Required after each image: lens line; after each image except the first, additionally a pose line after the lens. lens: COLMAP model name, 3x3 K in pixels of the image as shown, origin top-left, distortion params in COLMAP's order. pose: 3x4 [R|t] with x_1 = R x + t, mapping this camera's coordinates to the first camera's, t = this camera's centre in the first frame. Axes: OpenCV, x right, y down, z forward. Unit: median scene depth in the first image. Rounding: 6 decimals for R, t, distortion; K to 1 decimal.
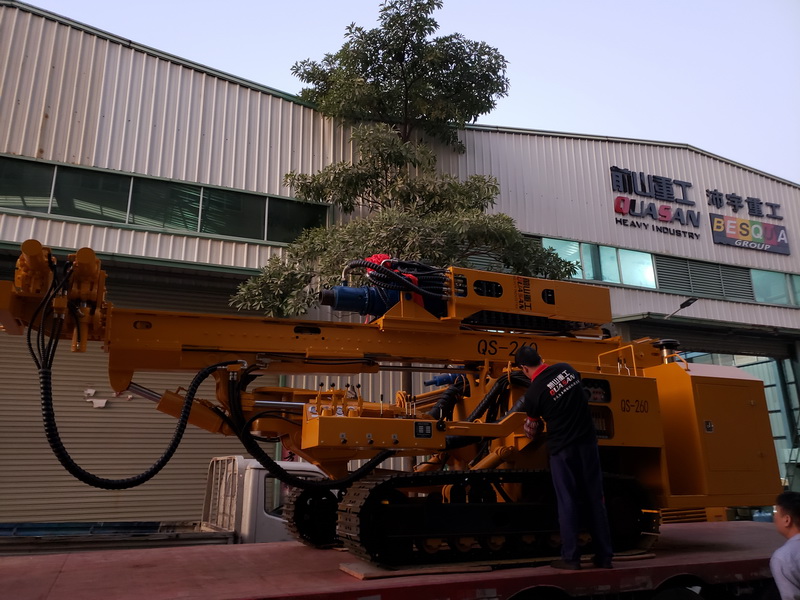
lens RADIAL K [[618.4, 0, 403.2], [0, 618.4, 292.0], [0, 0, 1]] dist [0.004831, 0.022111]
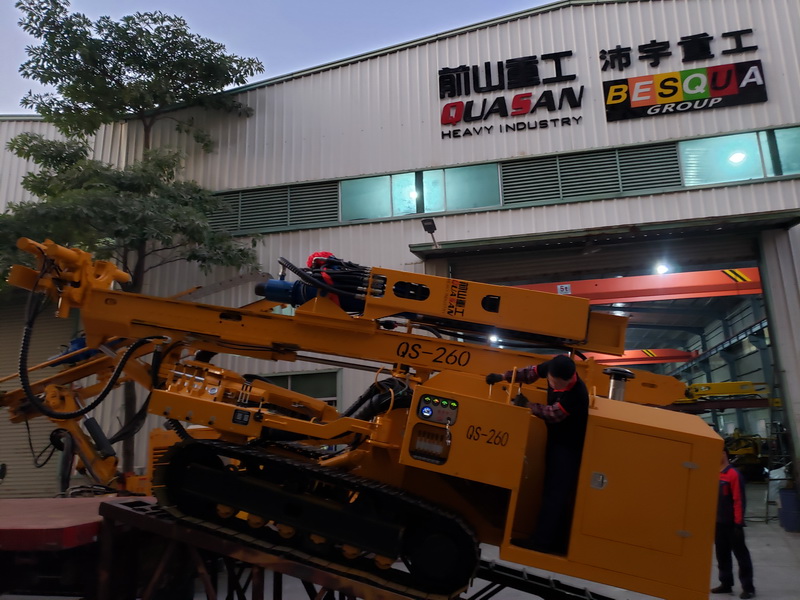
lens RADIAL K [[618.4, 0, 406.0], [0, 618.4, 292.8], [0, 0, 1]] dist [0.004831, 0.022111]
pose [[0.833671, -0.143264, -0.533355, 0.872864], [0.176403, 0.984253, 0.011352, 0.090699], [0.523330, -0.103549, 0.845815, 0.314361]]
